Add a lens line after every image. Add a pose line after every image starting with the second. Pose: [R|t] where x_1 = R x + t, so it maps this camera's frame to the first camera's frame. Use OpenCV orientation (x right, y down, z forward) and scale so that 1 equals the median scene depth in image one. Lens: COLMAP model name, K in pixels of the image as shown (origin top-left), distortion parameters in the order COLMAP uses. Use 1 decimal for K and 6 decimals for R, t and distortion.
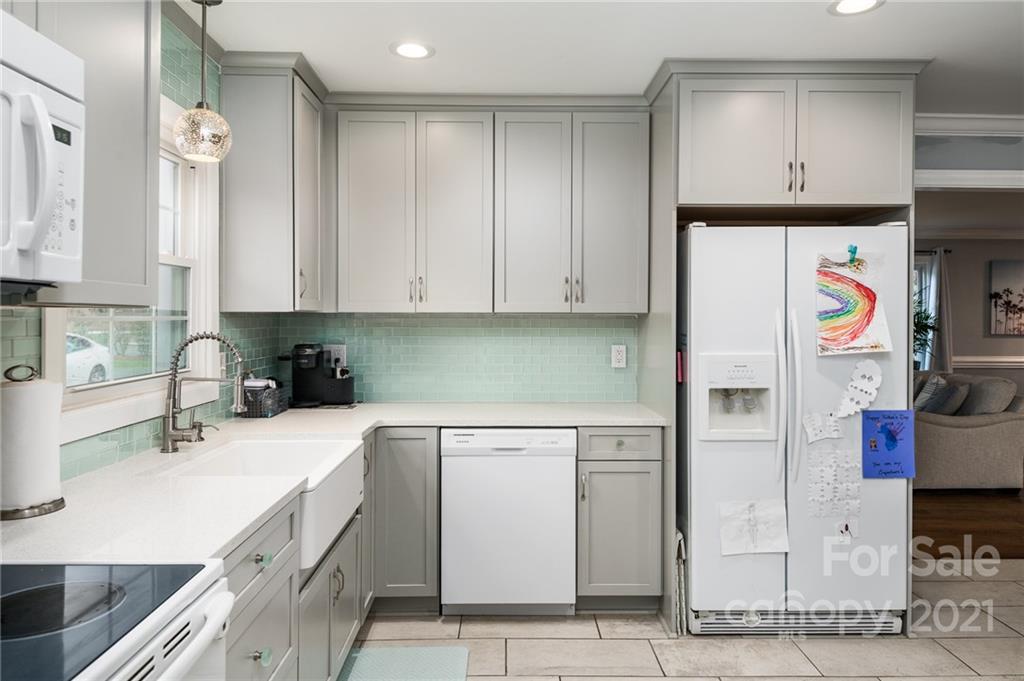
lens RADIAL K [[680.9, 0, 510.5], [0, 680.9, 324.7], [0, 0, 1]] dist [0.044225, -0.044538]
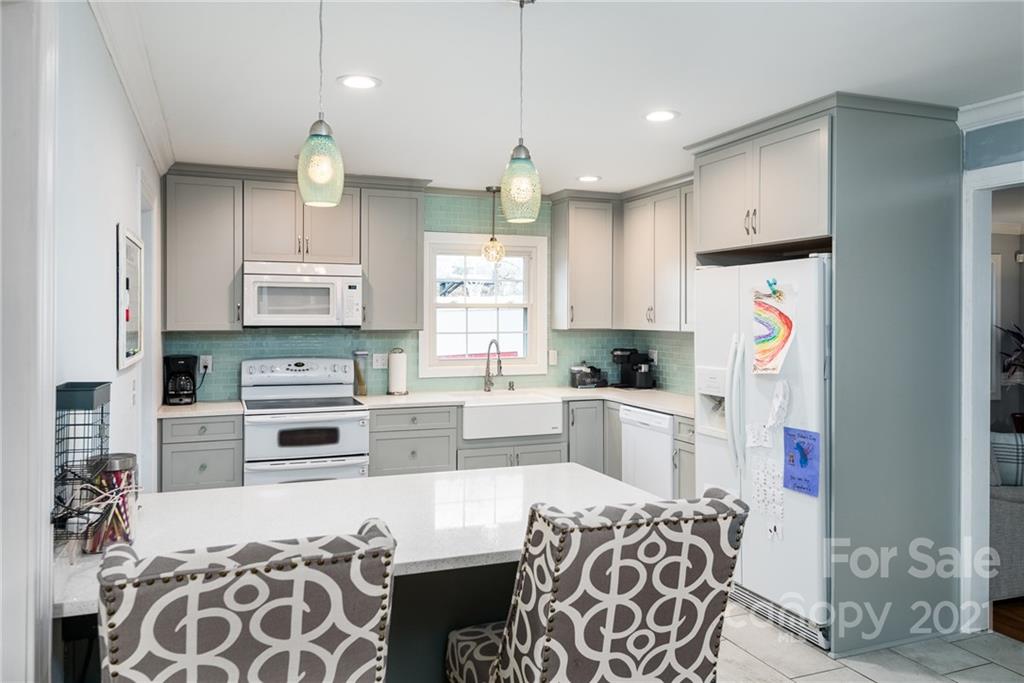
lens RADIAL K [[734.9, 0, 487.8], [0, 734.9, 317.1], [0, 0, 1]] dist [0.018984, 0.000268]
pose [[0.331709, 0.000037, -0.943382, 1.367772], [-0.008639, 0.999958, -0.002998, -0.041065], [0.943342, 0.009144, 0.331695, 0.139705]]
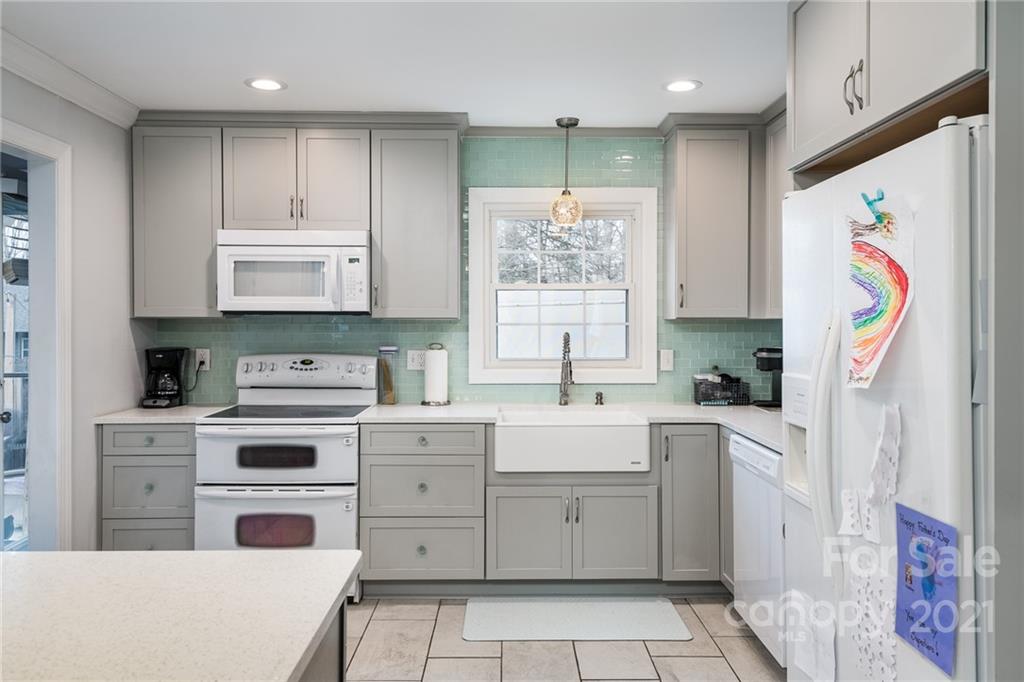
lens RADIAL K [[763.4, 0, 510.6], [0, 763.4, 322.0], [0, 0, 1]] dist [0.018755, -0.002398]
pose [[-0.003893, -0.001657, -0.999991, 1.011839], [-0.009071, 0.999958, -0.001622, -0.007392], [0.999951, 0.009065, -0.003908, 0.656617]]
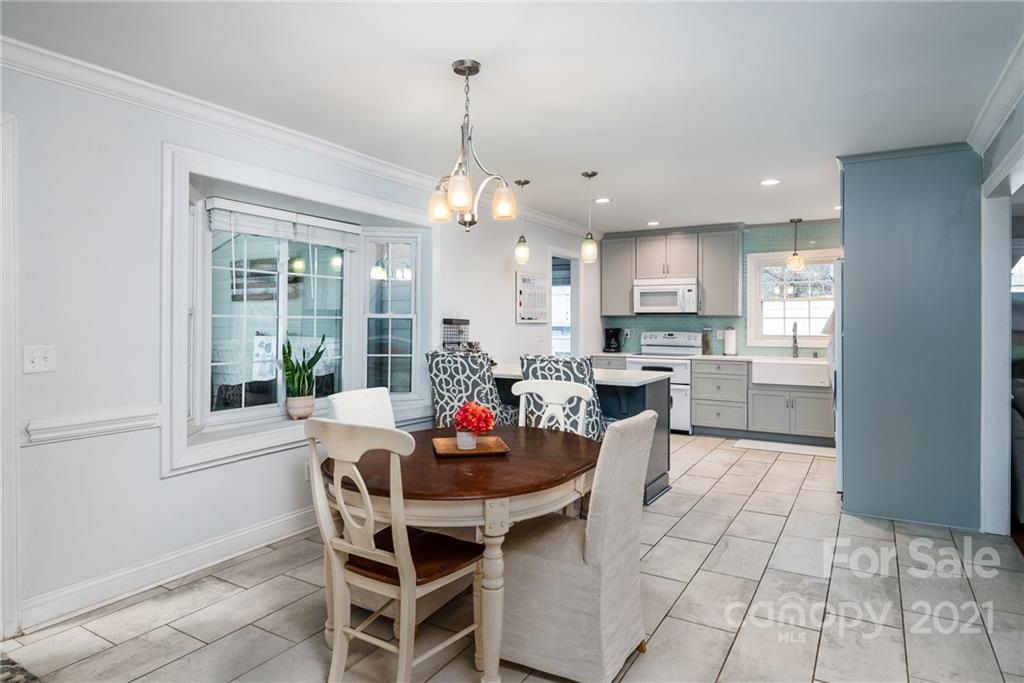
lens RADIAL K [[603.0, 0, 507.5], [0, 603.0, 320.6], [0, 0, 1]] dist [0.018501, -0.000468]
pose [[-0.528594, -0.002624, -0.848871, 2.086731], [-0.009563, 0.999950, 0.002863, 0.006553], [0.848821, 0.009631, -0.528593, 1.023109]]
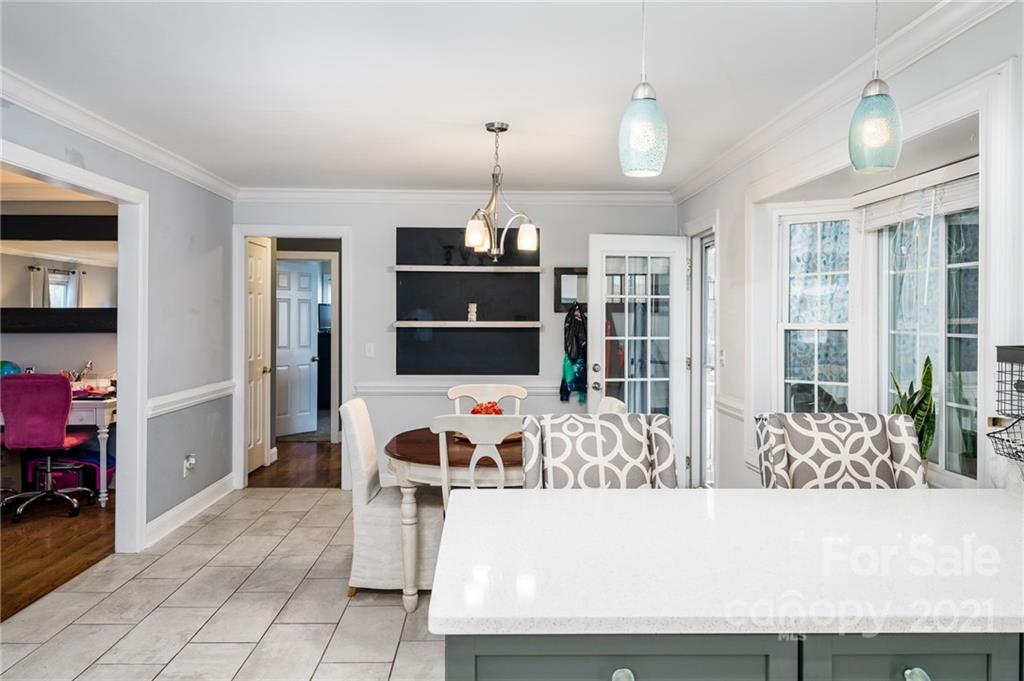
lens RADIAL K [[763.4, 0, 510.6], [0, 763.4, 321.5], [0, 0, 1]] dist [0.018755, -0.002398]
pose [[-0.010250, -0.004952, 0.999935, 0.097945], [0.003044, 0.999983, 0.004984, -0.019175], [-0.999943, 0.003095, -0.010235, 0.516189]]
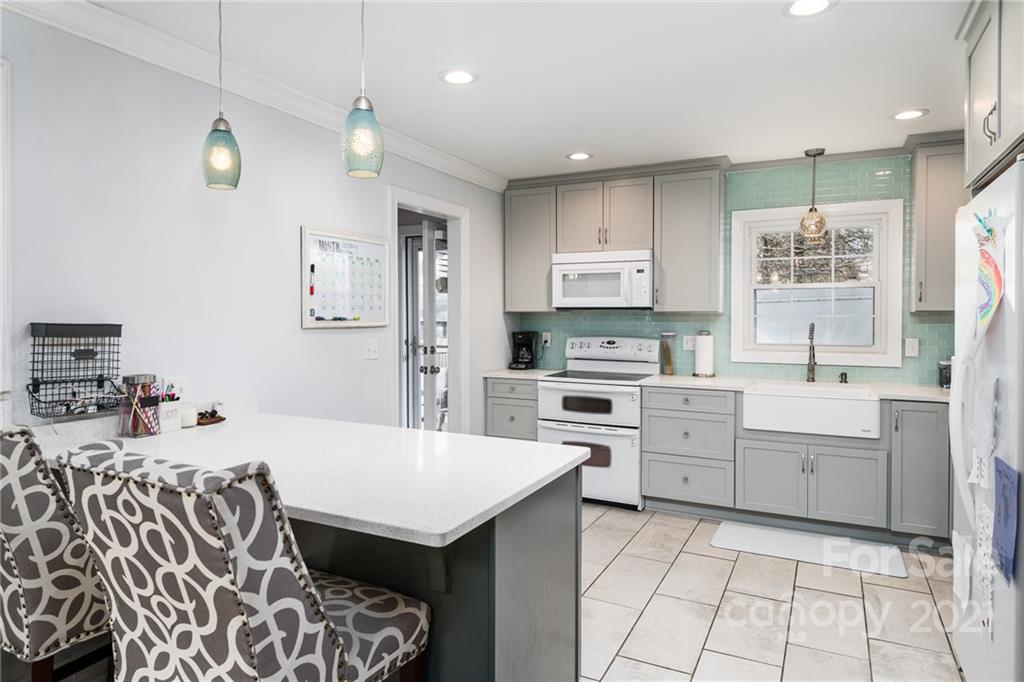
lens RADIAL K [[609.5, 0, 507.6], [0, 609.5, 326.7], [0, 0, 1]] dist [0.000276, -0.002592]
pose [[-0.475236, 0.015451, -0.879723, 1.150544], [-0.008831, 0.999712, 0.022329, -0.007778], [0.879814, 0.018380, -0.474963, 0.795999]]
